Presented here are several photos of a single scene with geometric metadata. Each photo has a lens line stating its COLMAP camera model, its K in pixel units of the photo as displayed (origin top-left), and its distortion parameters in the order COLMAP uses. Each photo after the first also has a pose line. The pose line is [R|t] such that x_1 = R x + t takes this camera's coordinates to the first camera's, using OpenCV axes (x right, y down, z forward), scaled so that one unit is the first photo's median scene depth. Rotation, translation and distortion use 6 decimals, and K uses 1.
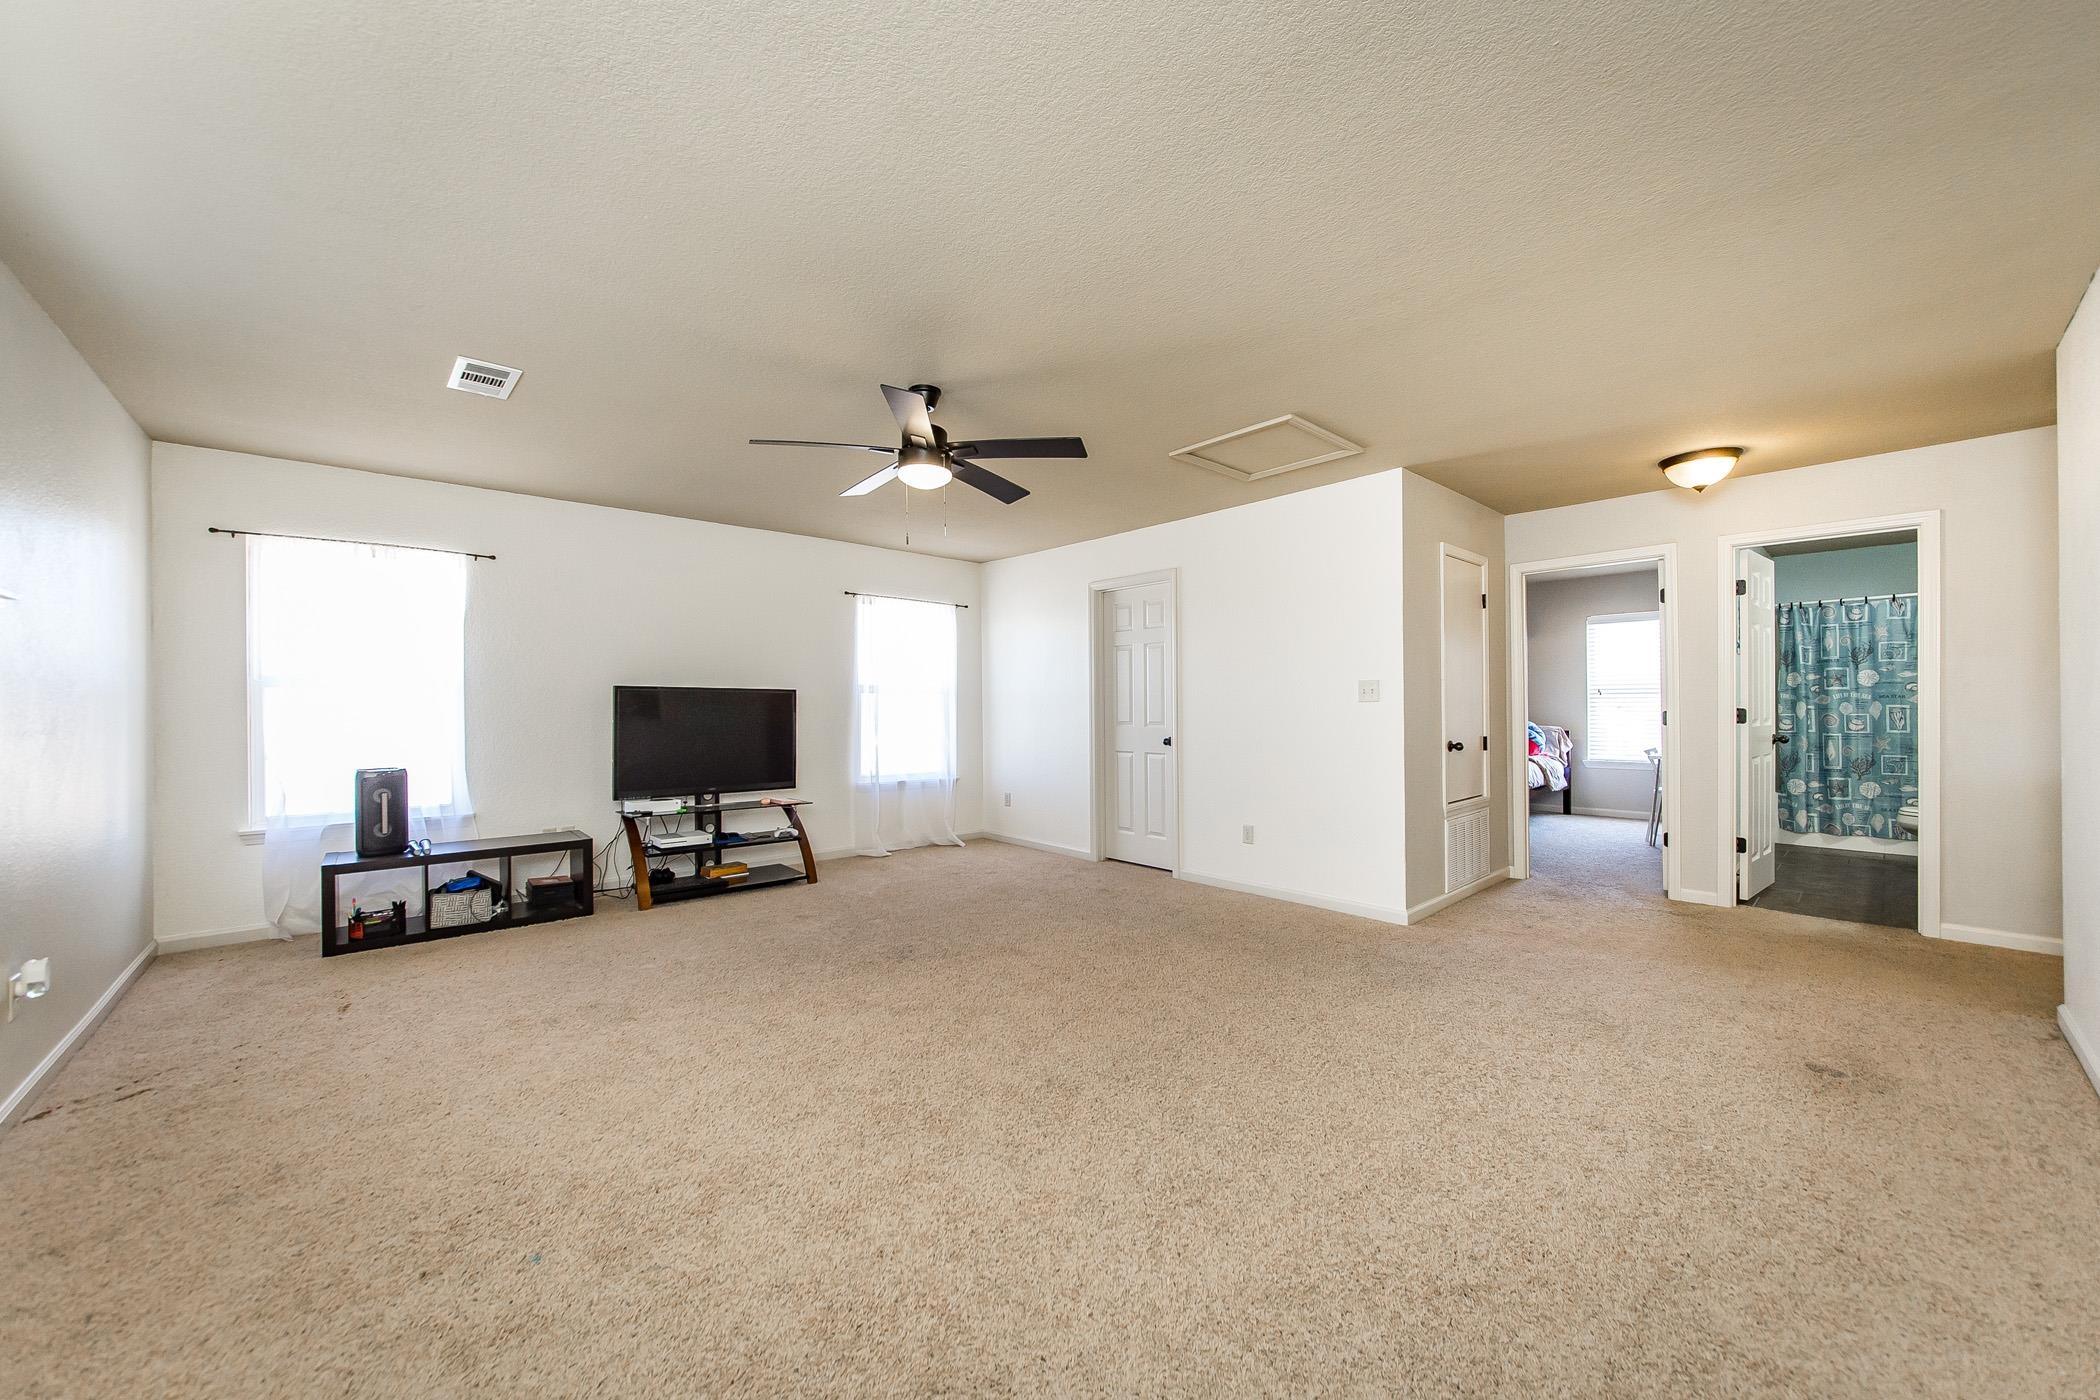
lens RADIAL K [[749.6, 0, 1009.0], [0, 749.6, 713.9], [0, 0, 1]] dist [0.002983, 0.000314]
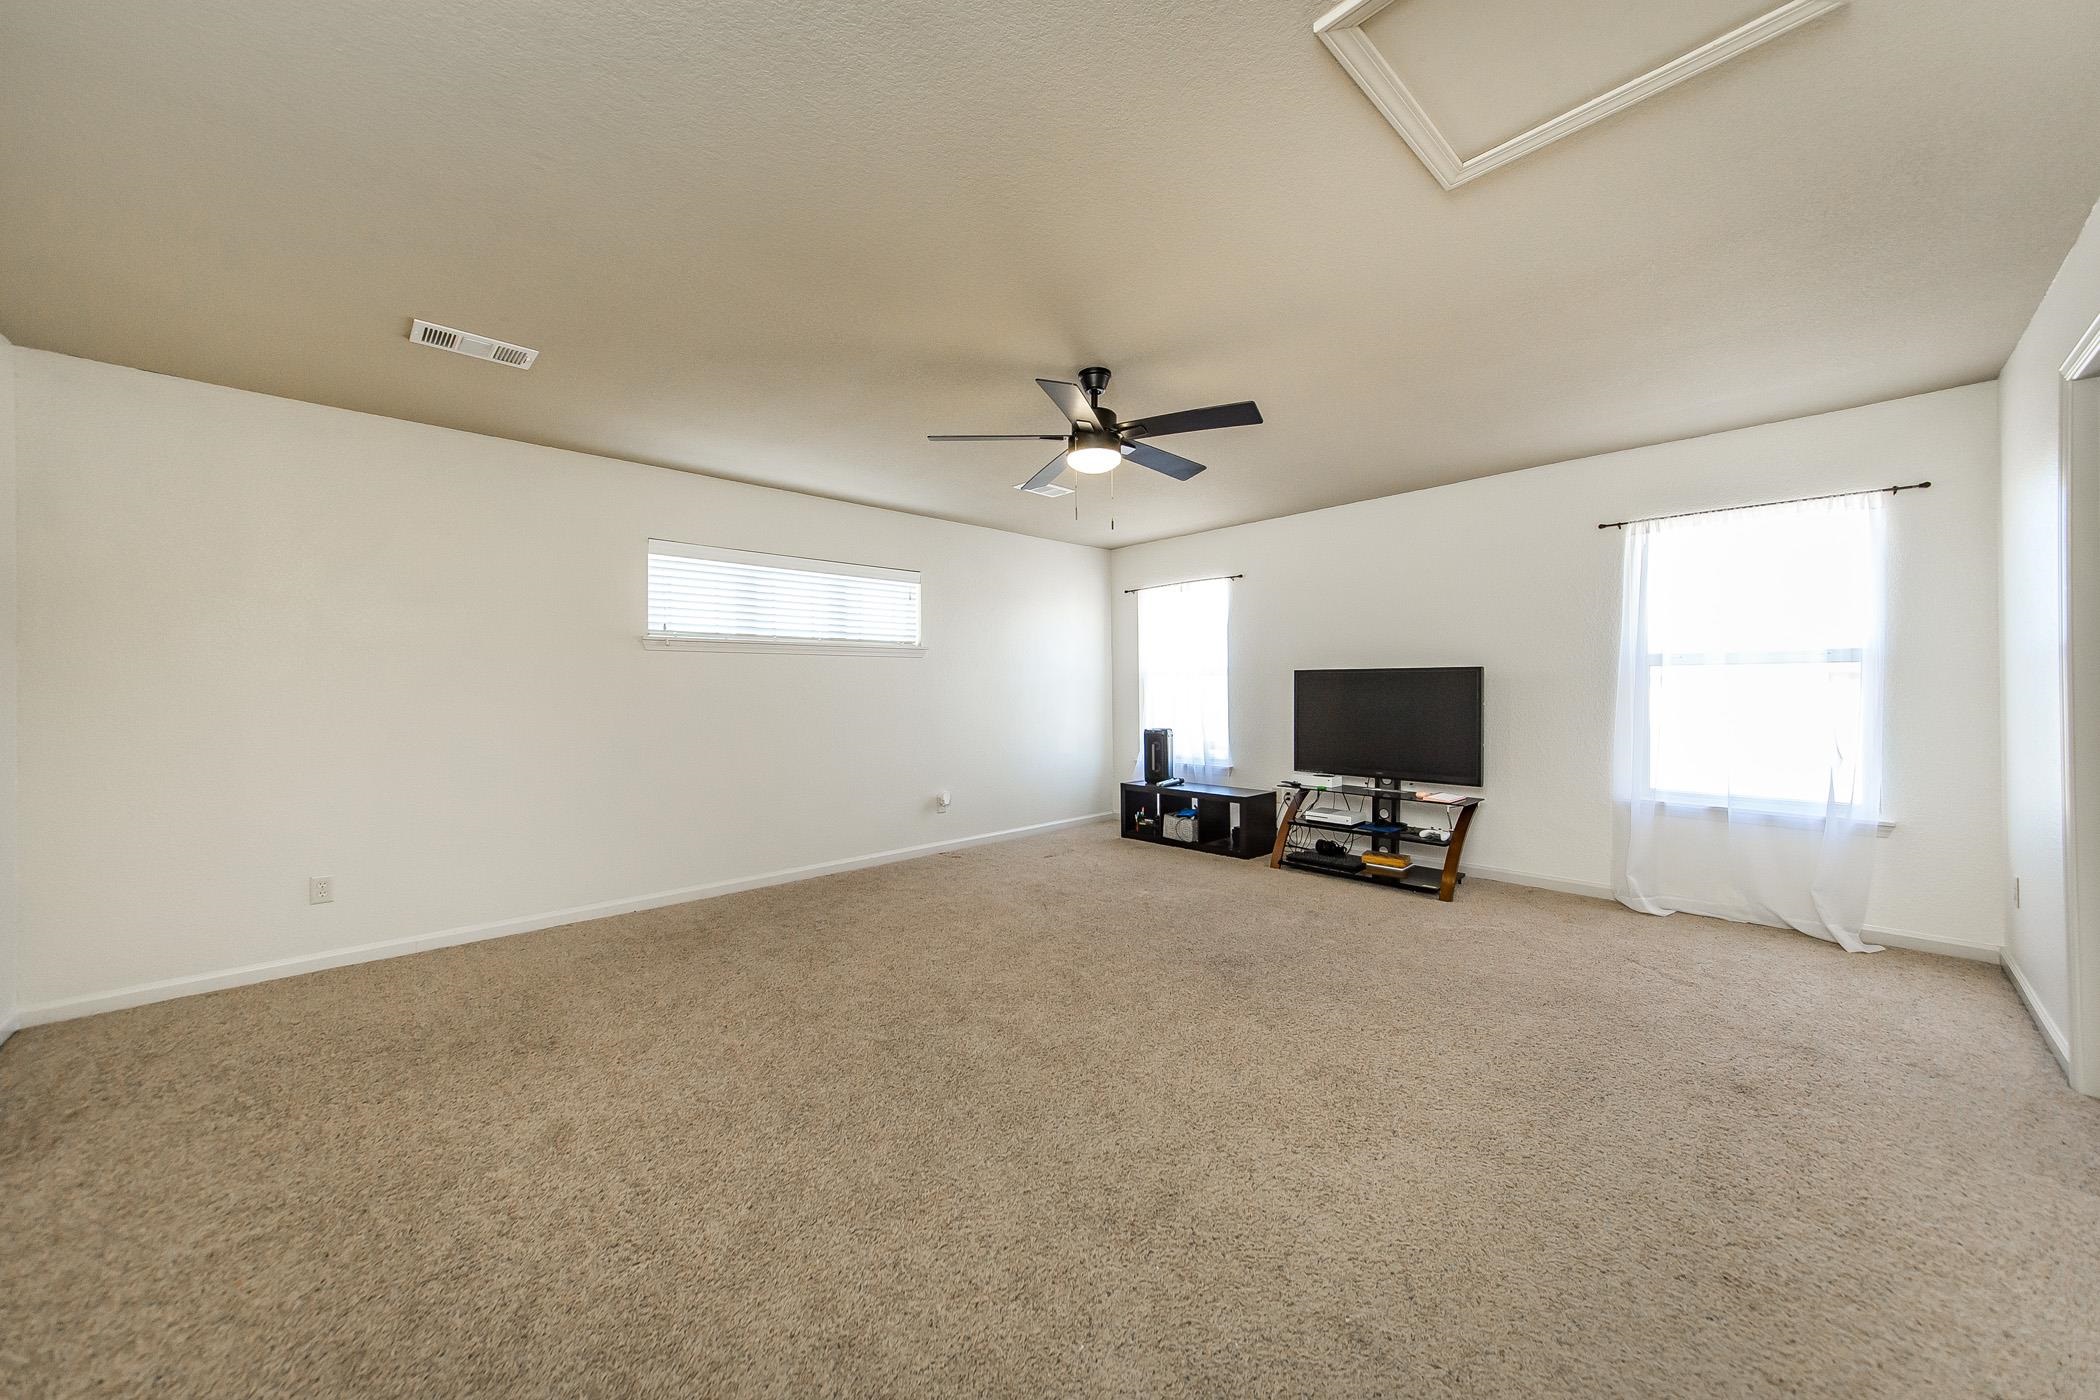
lens RADIAL K [[749.6, 0, 1050.2], [0, 749.6, 698.9], [0, 0, 1]] dist [0.002983, 0.000314]
pose [[0.056080, 0.020494, -0.998216, 0.560924], [0.003630, 0.999779, 0.020730, -0.017855], [0.998420, -0.004786, 0.055994, 0.539490]]
